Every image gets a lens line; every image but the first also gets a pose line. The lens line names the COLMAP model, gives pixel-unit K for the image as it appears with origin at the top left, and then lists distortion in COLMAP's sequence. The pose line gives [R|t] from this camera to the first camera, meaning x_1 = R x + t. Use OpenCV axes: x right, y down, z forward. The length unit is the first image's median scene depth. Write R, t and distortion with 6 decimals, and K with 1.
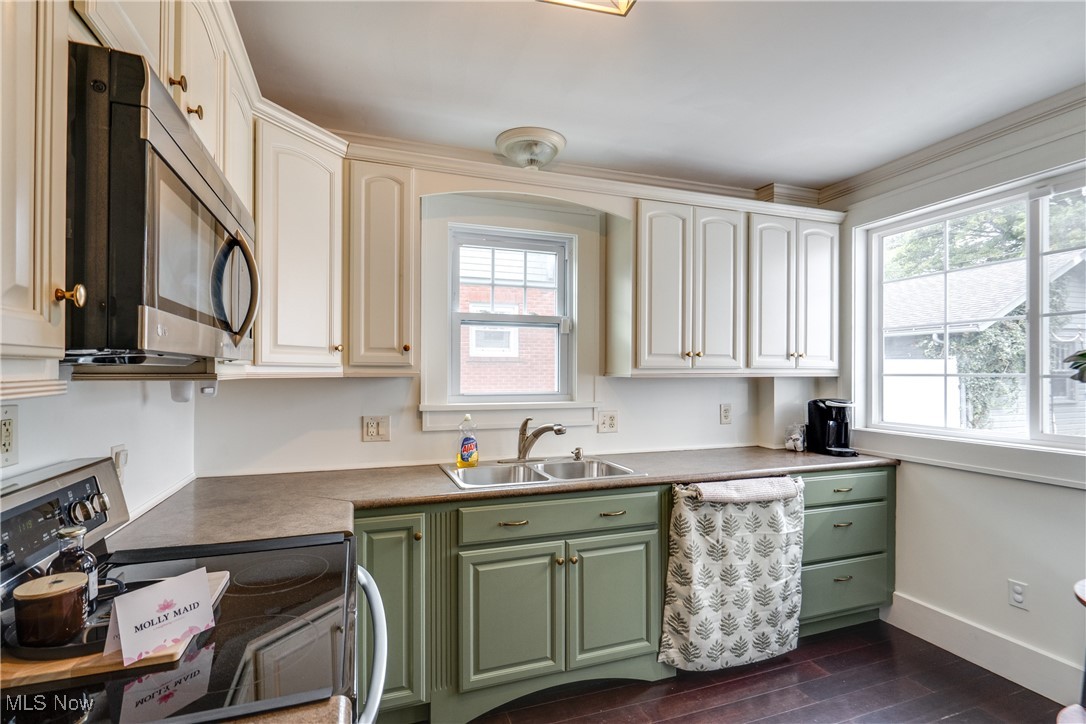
lens RADIAL K [[514.9, 0, 540.1], [0, 514.9, 367.0], [0, 0, 1]] dist [-0.000940, 0.000065]
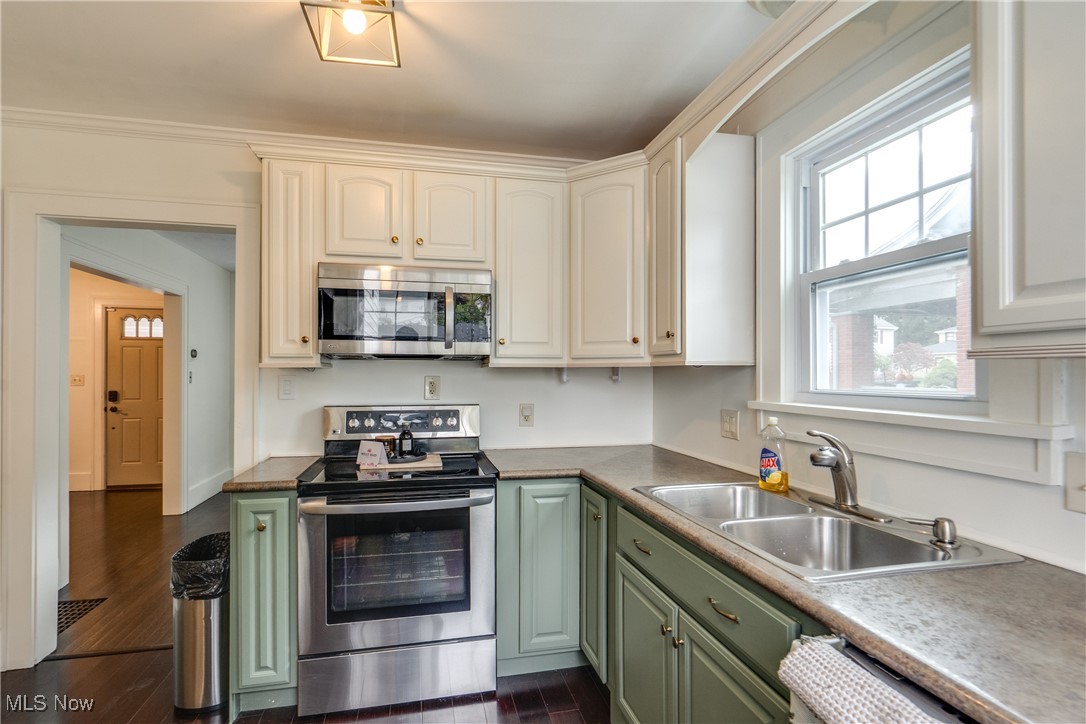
lens RADIAL K [[514.9, 0, 540.1], [0, 514.9, 367.0], [0, 0, 1]] dist [-0.000940, 0.000065]
pose [[-0.107102, -0.011497, -0.994182, 0.618306], [0.017427, 0.999758, -0.013438, 0.026423], [0.994095, -0.018765, -0.106876, 0.765284]]
